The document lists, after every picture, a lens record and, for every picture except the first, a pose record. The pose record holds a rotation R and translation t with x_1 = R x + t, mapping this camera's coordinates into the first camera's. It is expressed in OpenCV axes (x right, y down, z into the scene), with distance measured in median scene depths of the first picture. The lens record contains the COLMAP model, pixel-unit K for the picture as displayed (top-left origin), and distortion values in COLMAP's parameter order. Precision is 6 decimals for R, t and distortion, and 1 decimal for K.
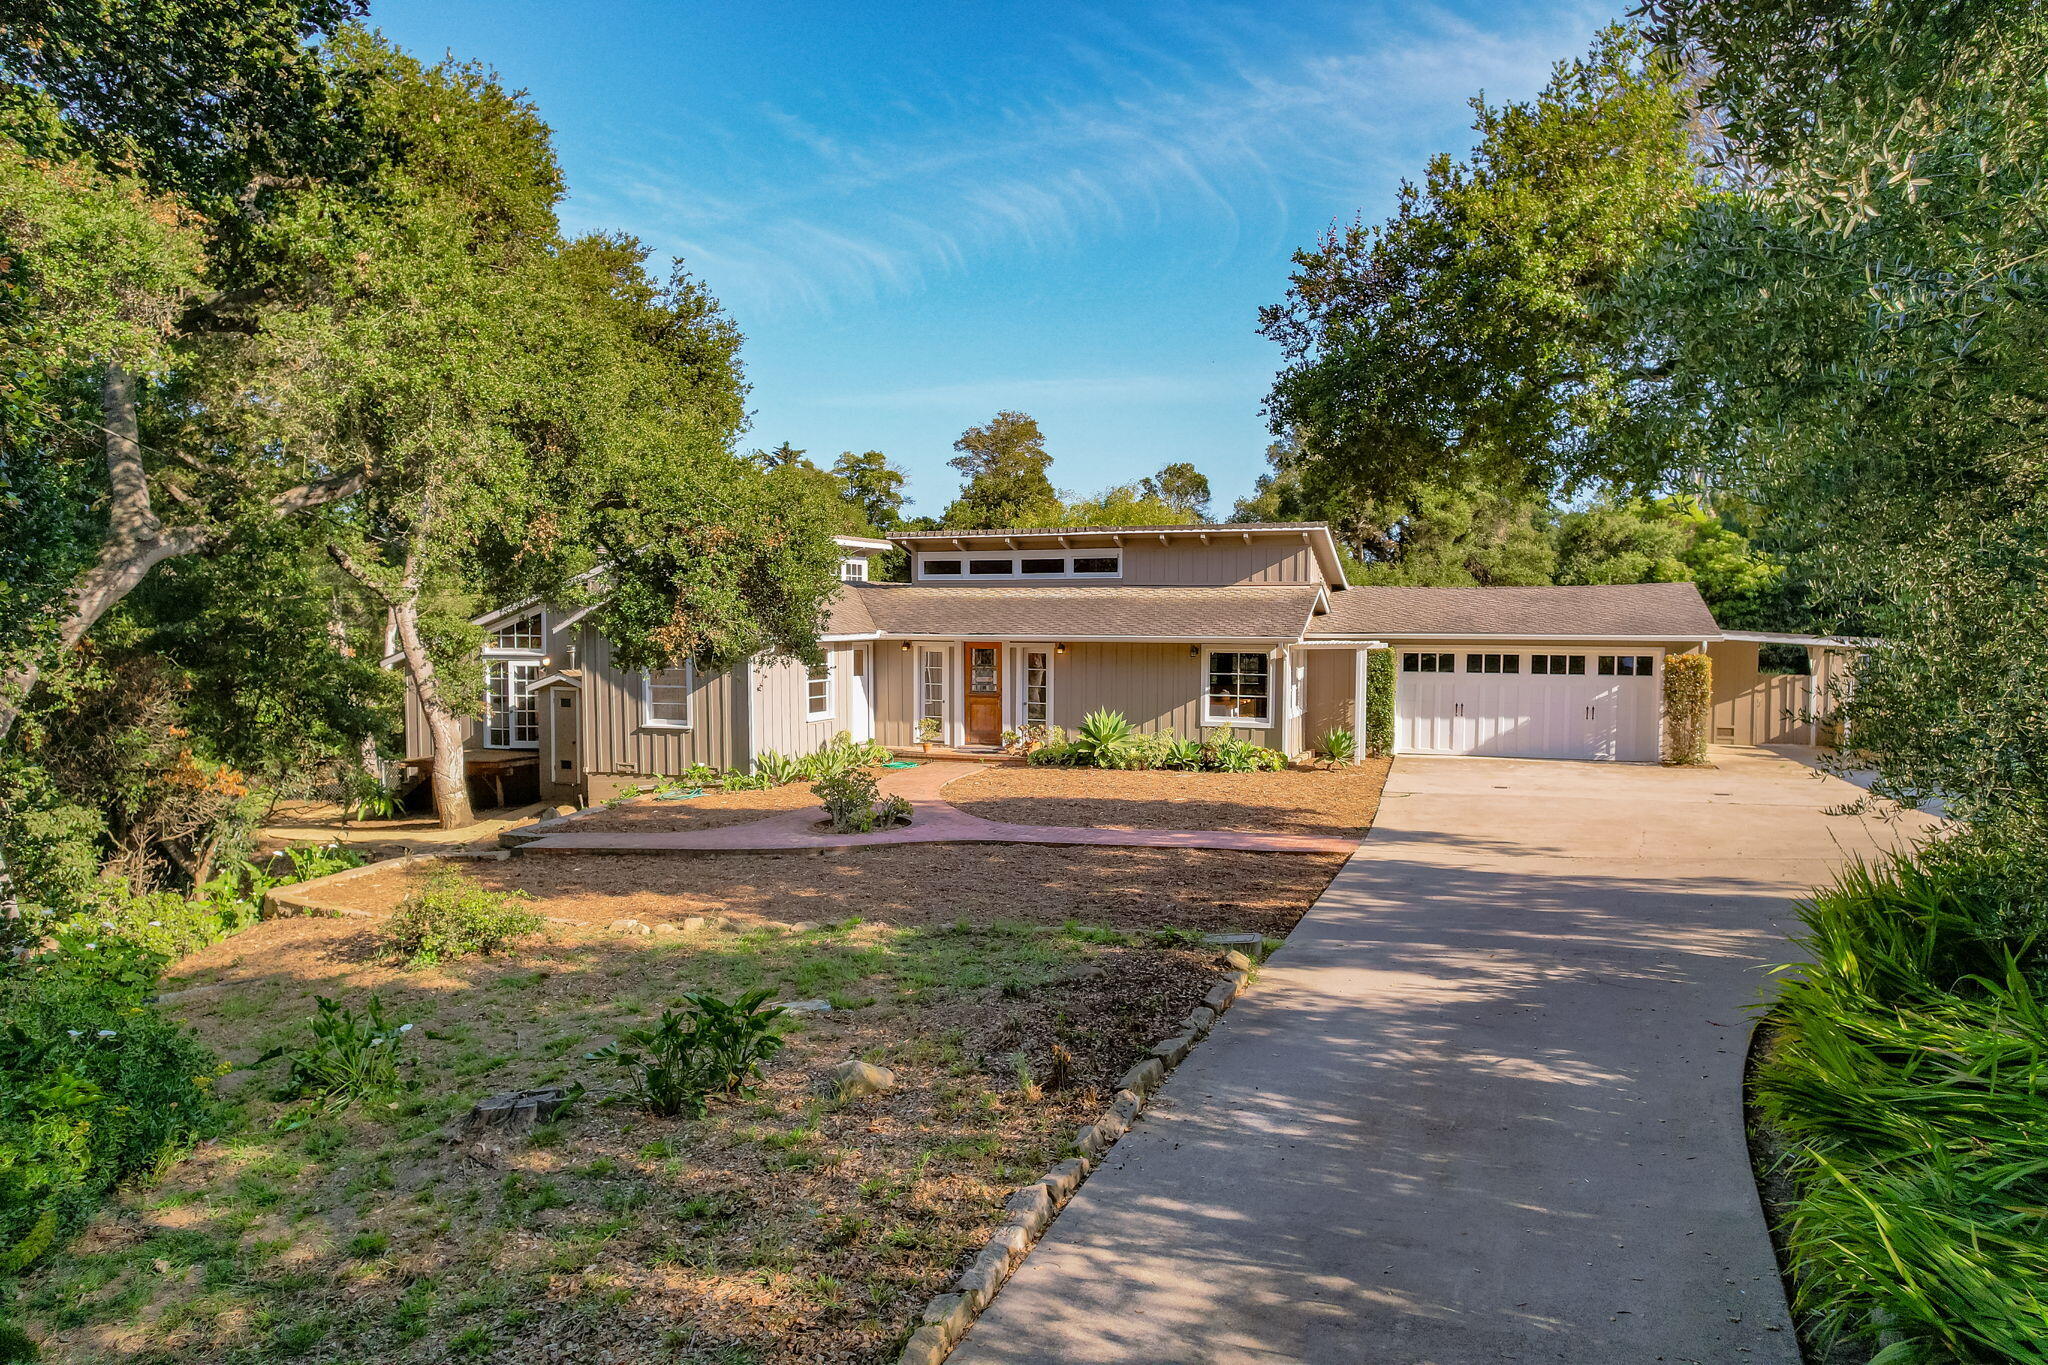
lens RADIAL K [[1267.0, 0, 1024.0], [0, 1267.0, 682.5], [0, 0, 1]] dist [-0.020914, 0.000200]
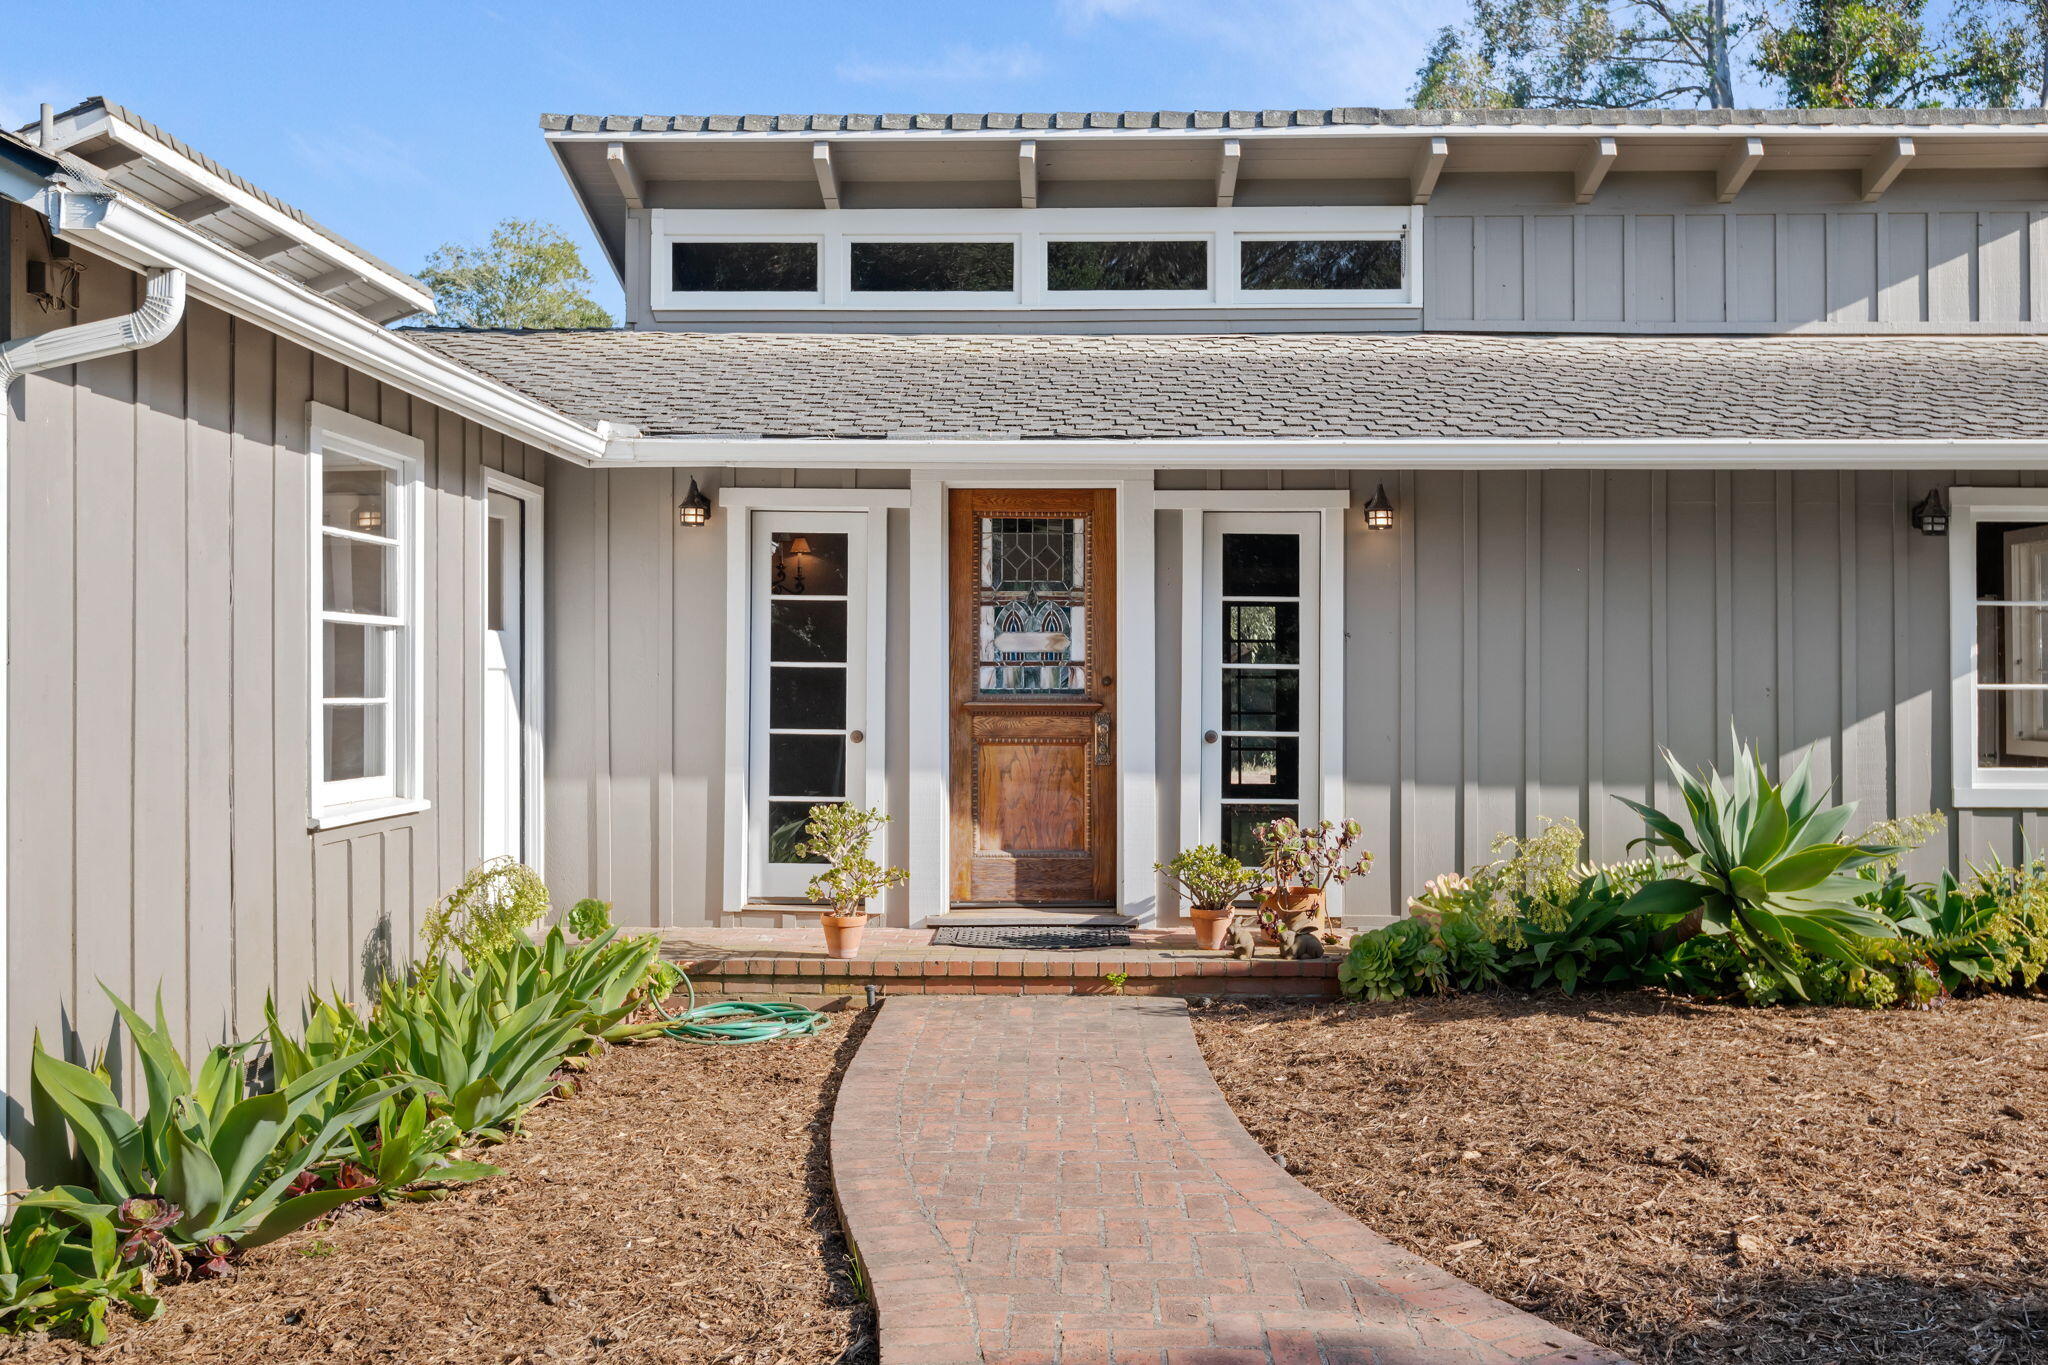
lens RADIAL K [[1894.9, 0, 1024.0], [0, 1894.9, 682.5], [0, 0, 1]] dist [-0.004023, -0.001325]
pose [[0.954213, -0.000867, 0.299125, -0.148319], [0.018186, 0.998314, -0.055119, 0.026483], [-0.298573, 0.058036, 0.952621, 0.676322]]
